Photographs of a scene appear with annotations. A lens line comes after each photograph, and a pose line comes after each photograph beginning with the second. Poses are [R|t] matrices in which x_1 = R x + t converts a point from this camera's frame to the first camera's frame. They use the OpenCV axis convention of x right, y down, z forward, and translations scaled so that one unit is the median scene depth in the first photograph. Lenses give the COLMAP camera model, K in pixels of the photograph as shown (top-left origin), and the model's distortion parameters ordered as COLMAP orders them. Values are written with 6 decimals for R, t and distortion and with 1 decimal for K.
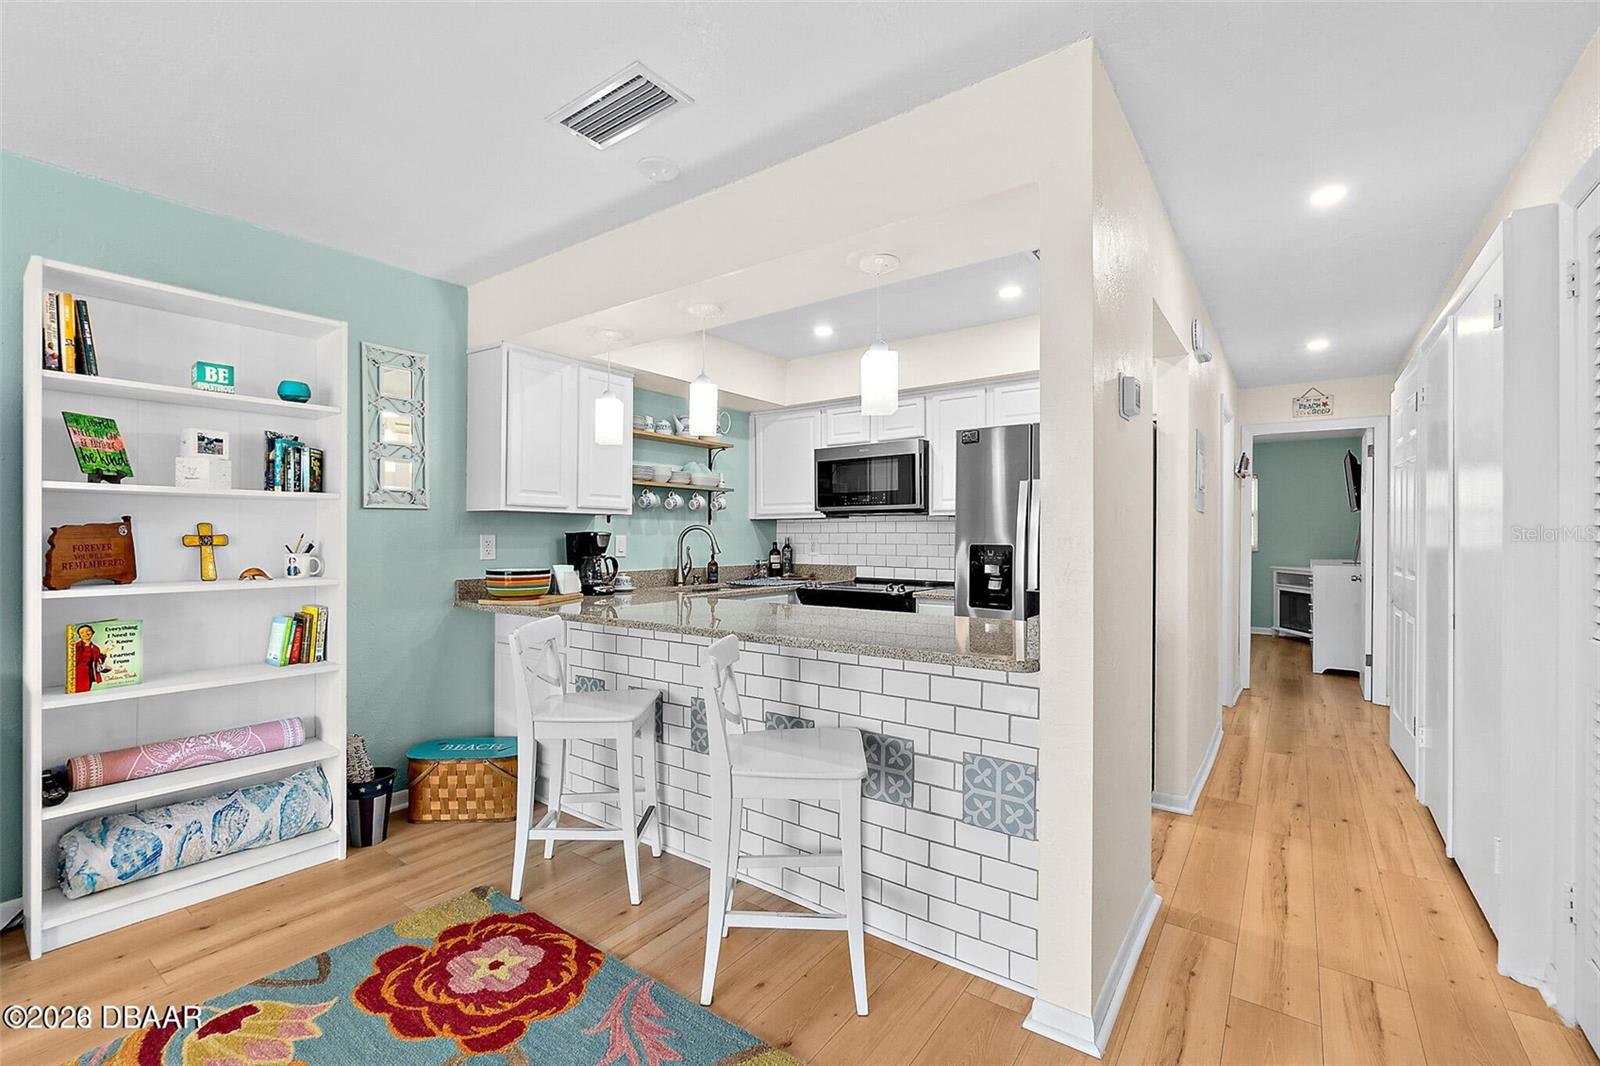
lens RADIAL K [[689.4, 0, 797.9], [0, 689.4, 532.6], [0, 0, 1]] dist [-0.004723, 0.000360]
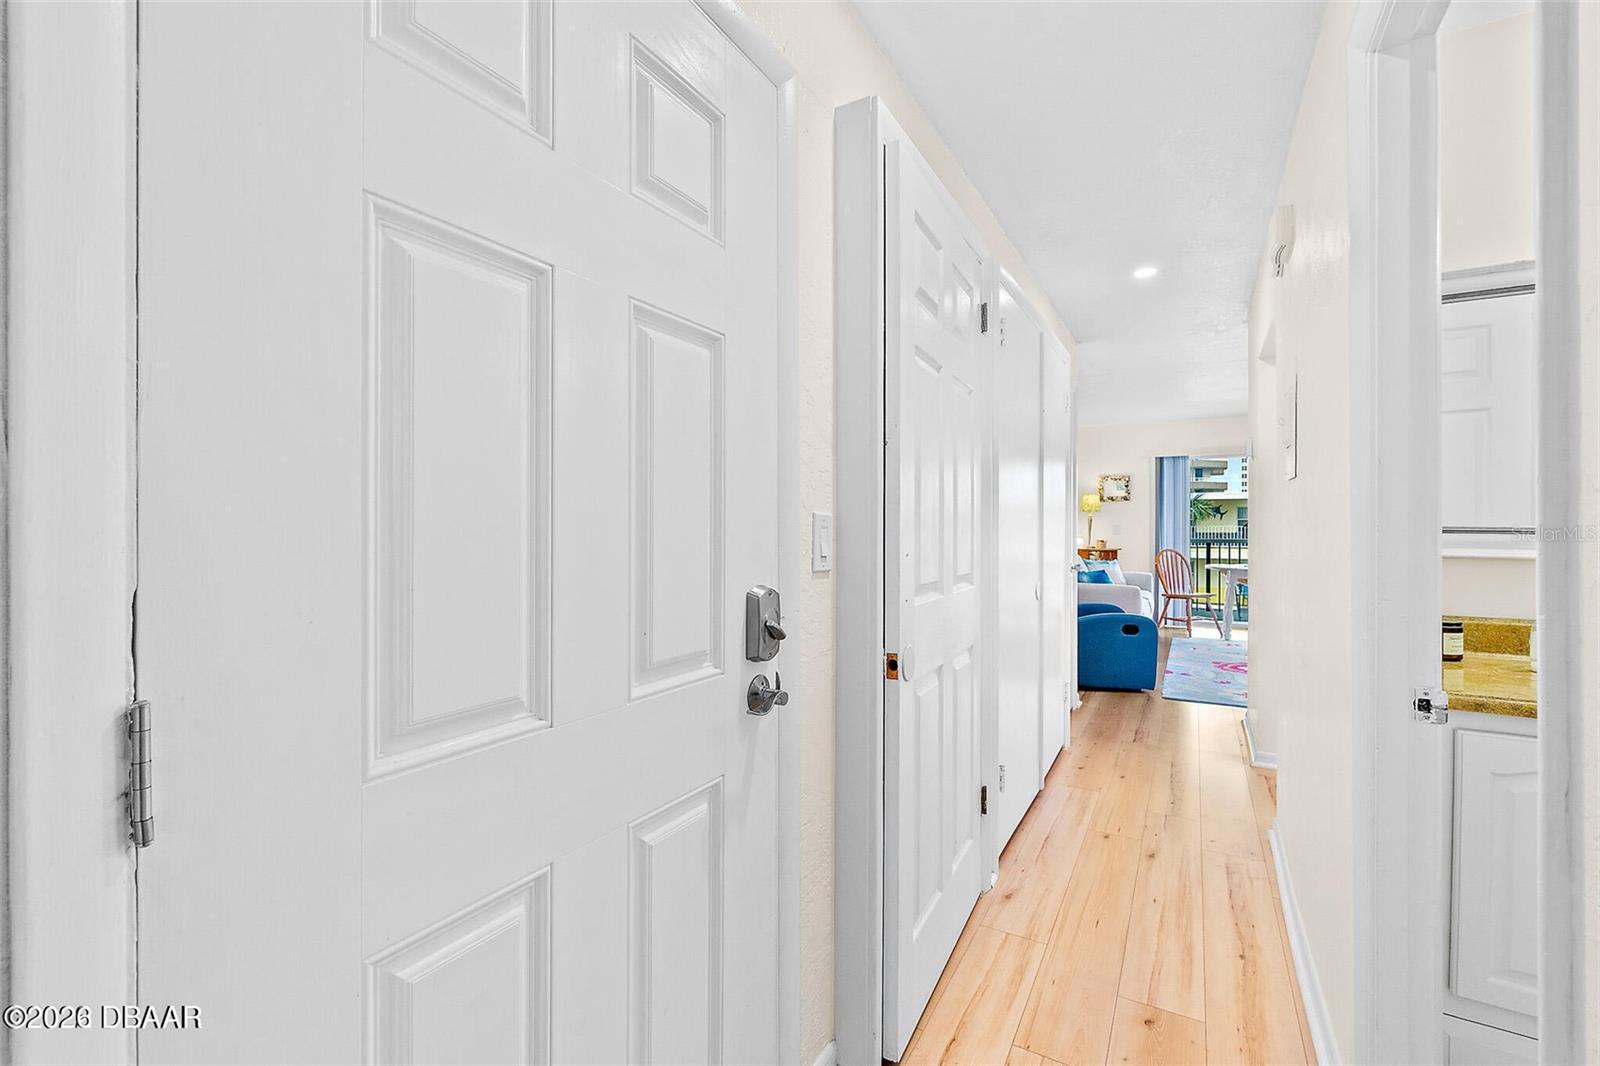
lens RADIAL K [[689.4, 0, 800.0], [0, 689.4, 526.2], [0, 0, 1]] dist [-0.004723, 0.000360]
pose [[-0.994254, -0.001694, -0.107031, 1.122765], [-0.002104, 0.999991, 0.003715, 0.011710], [0.107024, 0.003919, -0.994249, 1.607518]]
